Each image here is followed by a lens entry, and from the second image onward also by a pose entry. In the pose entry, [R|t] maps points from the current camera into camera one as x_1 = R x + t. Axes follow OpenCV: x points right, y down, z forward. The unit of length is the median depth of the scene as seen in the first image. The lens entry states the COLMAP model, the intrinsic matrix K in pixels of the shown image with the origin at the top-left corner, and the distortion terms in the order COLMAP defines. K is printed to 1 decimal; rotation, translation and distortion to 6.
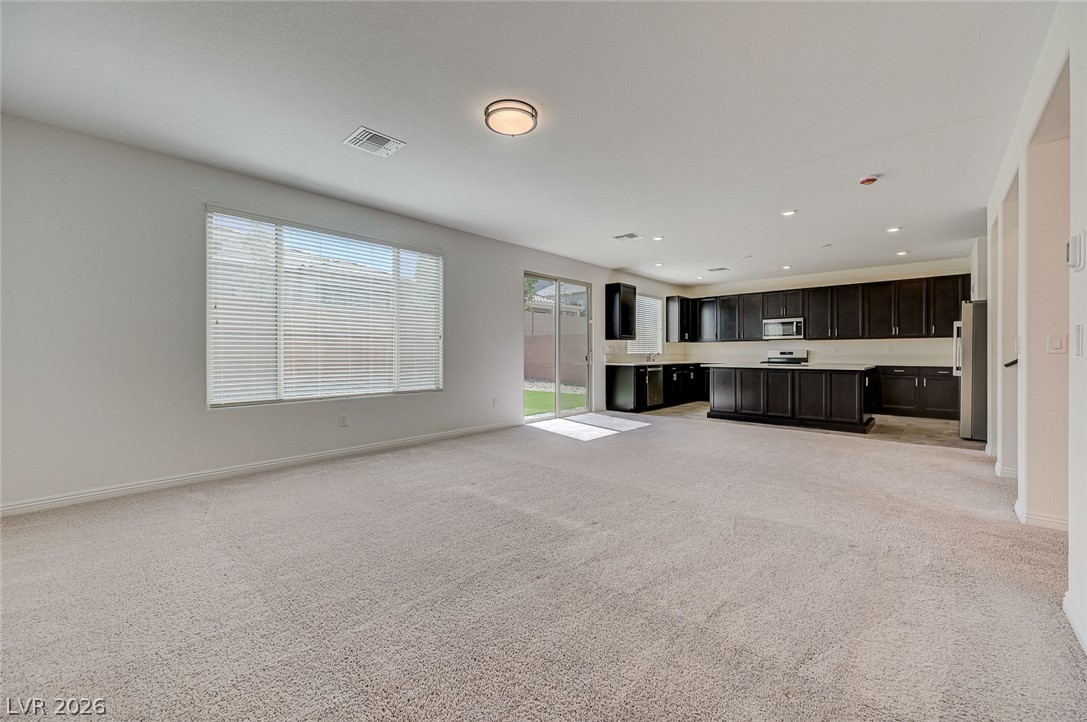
lens RADIAL K [[433.2, 0, 541.4], [0, 433.2, 357.7], [0, 0, 1]] dist [0.007025, -0.000096]
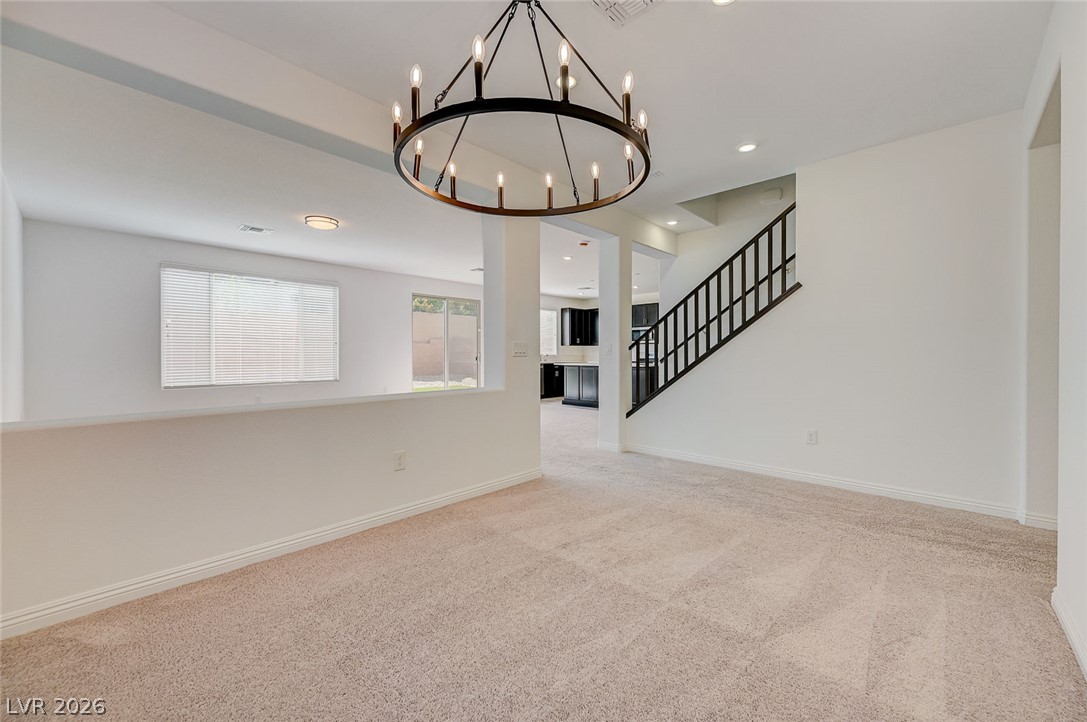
lens RADIAL K [[433.2, 0, 541.2], [0, 433.2, 359.0], [0, 0, 1]] dist [0.007025, -0.000096]
pose [[0.999734, 0.000612, -0.023049, 0.355525], [-0.000576, 0.999999, 0.001604, 0.000508], [0.023050, -0.001590, 0.999733, -0.306859]]
